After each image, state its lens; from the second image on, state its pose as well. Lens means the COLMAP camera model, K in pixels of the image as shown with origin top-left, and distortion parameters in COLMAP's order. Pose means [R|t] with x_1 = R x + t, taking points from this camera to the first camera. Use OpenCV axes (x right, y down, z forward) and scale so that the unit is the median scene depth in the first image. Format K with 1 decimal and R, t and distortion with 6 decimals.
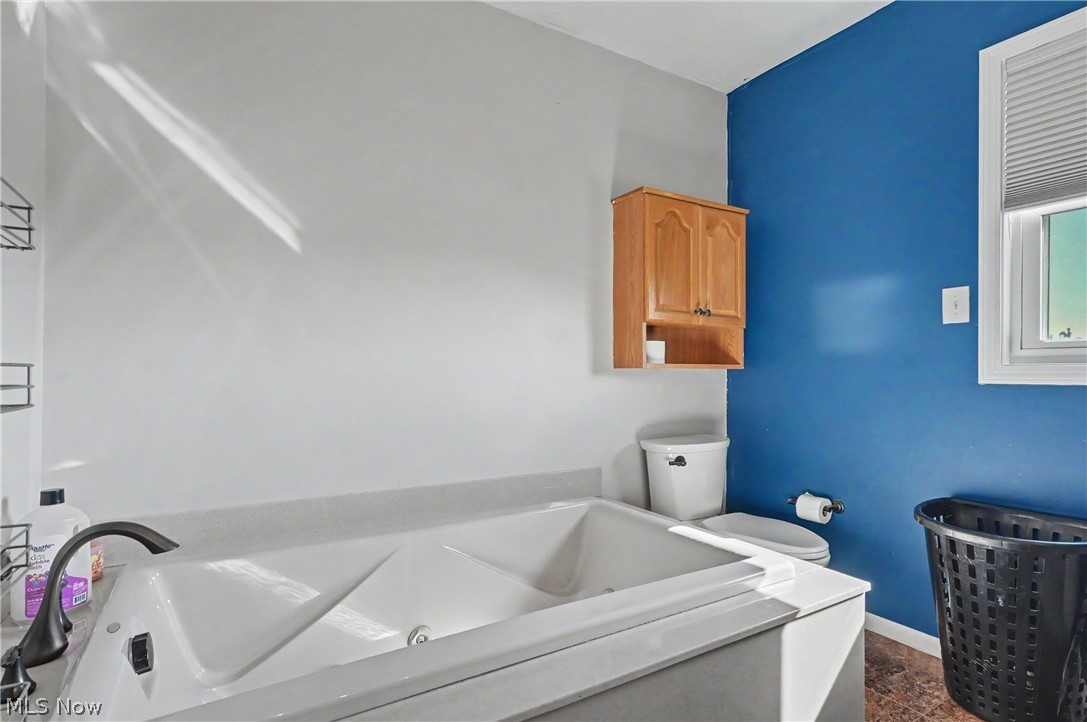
lens RADIAL K [[549.7, 0, 544.5], [0, 549.7, 367.8], [0, 0, 1]] dist [0.000351, 0.000294]
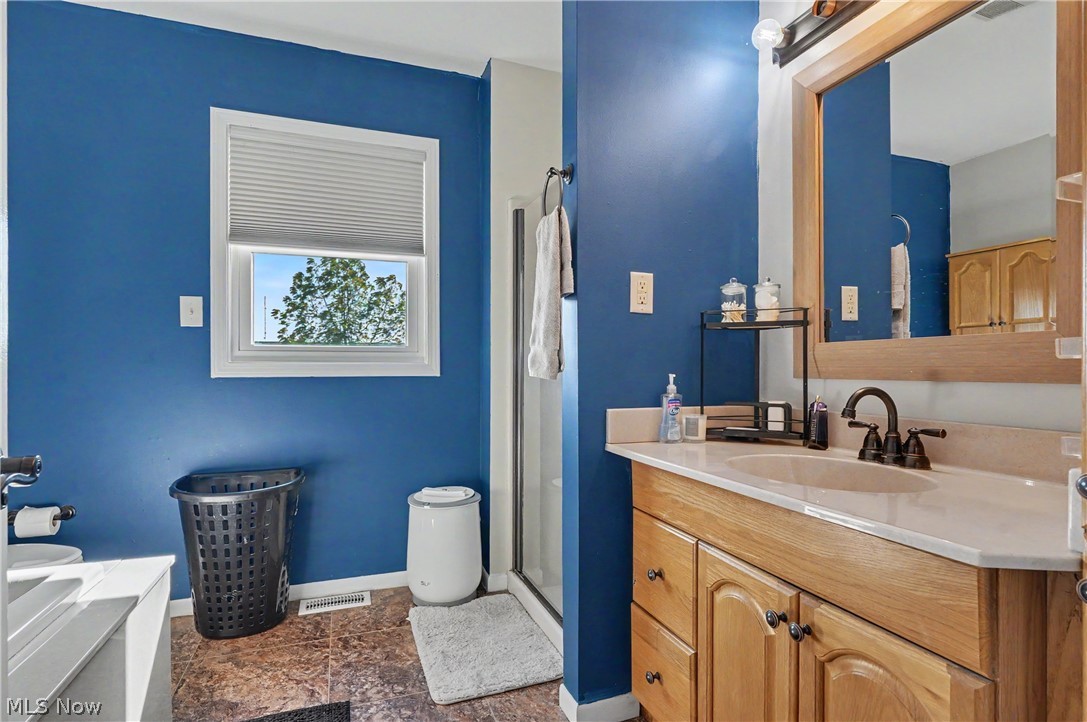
lens RADIAL K [[549.7, 0, 545.1], [0, 549.7, 364.5], [0, 0, 1]] dist [0.000351, 0.000294]
pose [[0.189604, 0.003818, 0.981853, -0.309591], [-0.004576, 0.999985, -0.003004, 0.000420], [-0.981850, -0.003923, 0.189619, 0.036011]]
